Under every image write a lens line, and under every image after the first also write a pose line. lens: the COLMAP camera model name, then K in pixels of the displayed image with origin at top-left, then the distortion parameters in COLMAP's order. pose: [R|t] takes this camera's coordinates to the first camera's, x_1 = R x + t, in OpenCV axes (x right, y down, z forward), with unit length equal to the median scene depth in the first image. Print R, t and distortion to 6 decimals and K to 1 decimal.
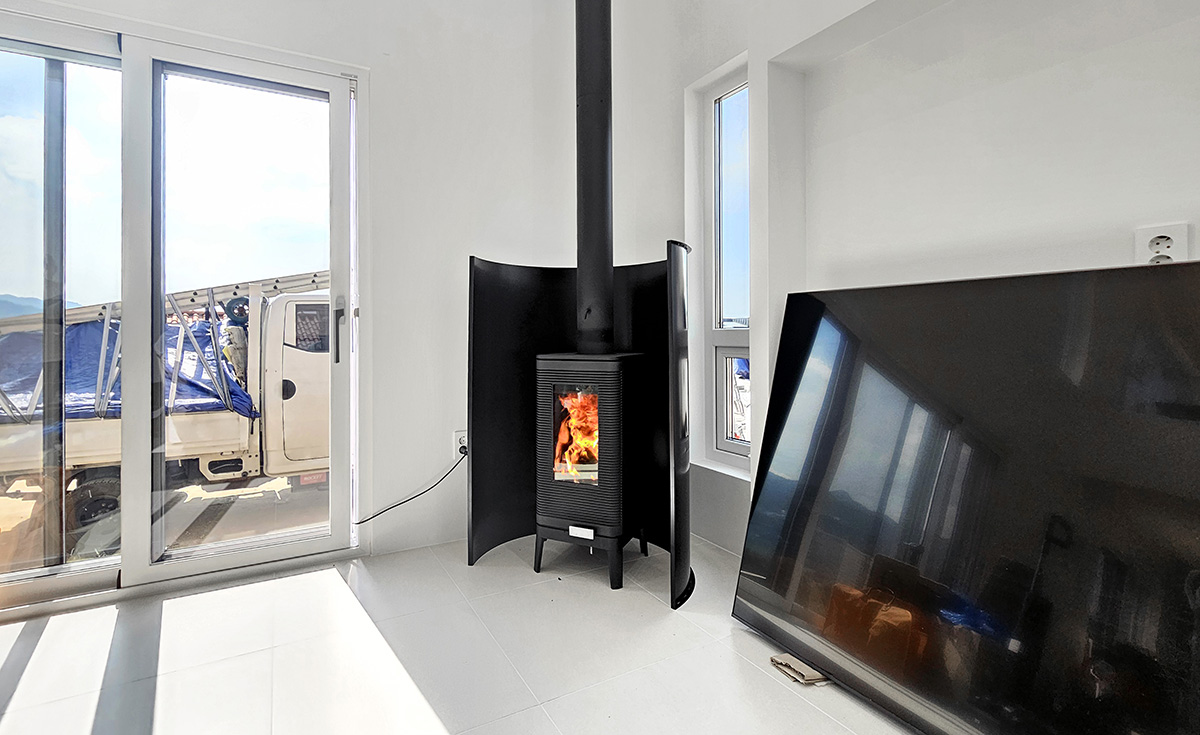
lens RADIAL K [[534.0, 0, 556.1], [0, 534.0, 332.0], [0, 0, 1]] dist [-0.002792, -0.000392]
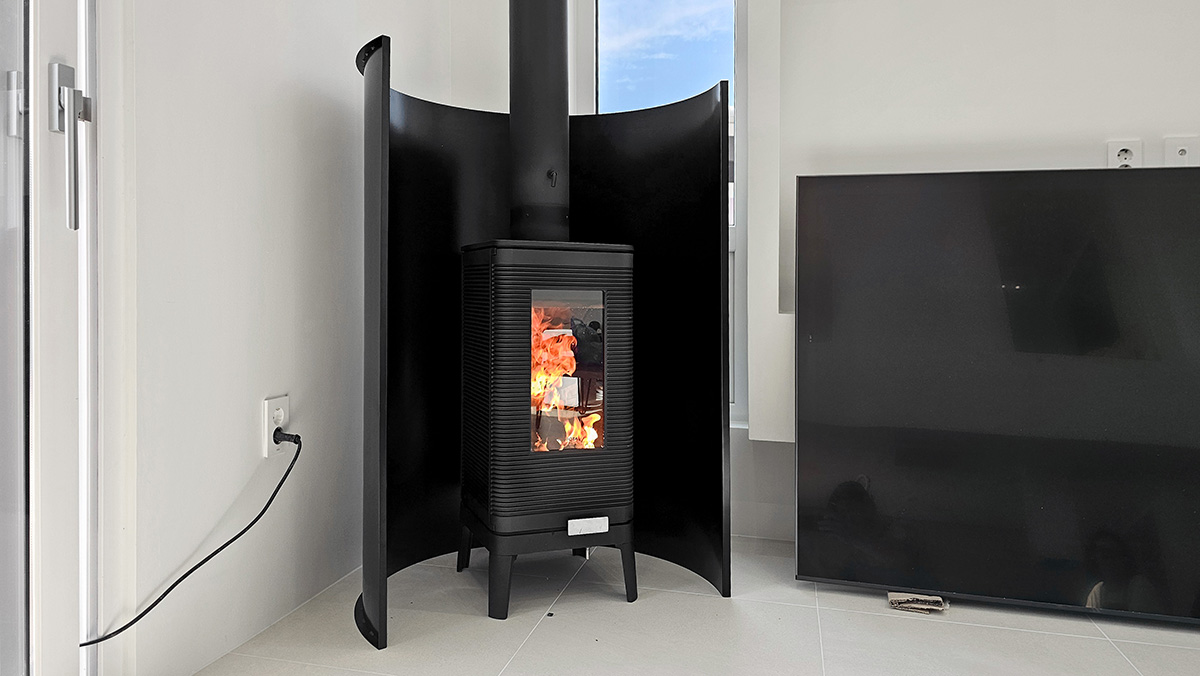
lens RADIAL K [[821.9, 0, 549.4], [0, 821.9, 328.2], [0, 0, 1]] dist [0.130746, -0.139243]
pose [[0.683656, -0.004736, 0.729789, -0.626429], [-0.013722, 0.999719, 0.019342, 0.117037], [-0.729676, -0.023237, 0.683399, 0.346326]]
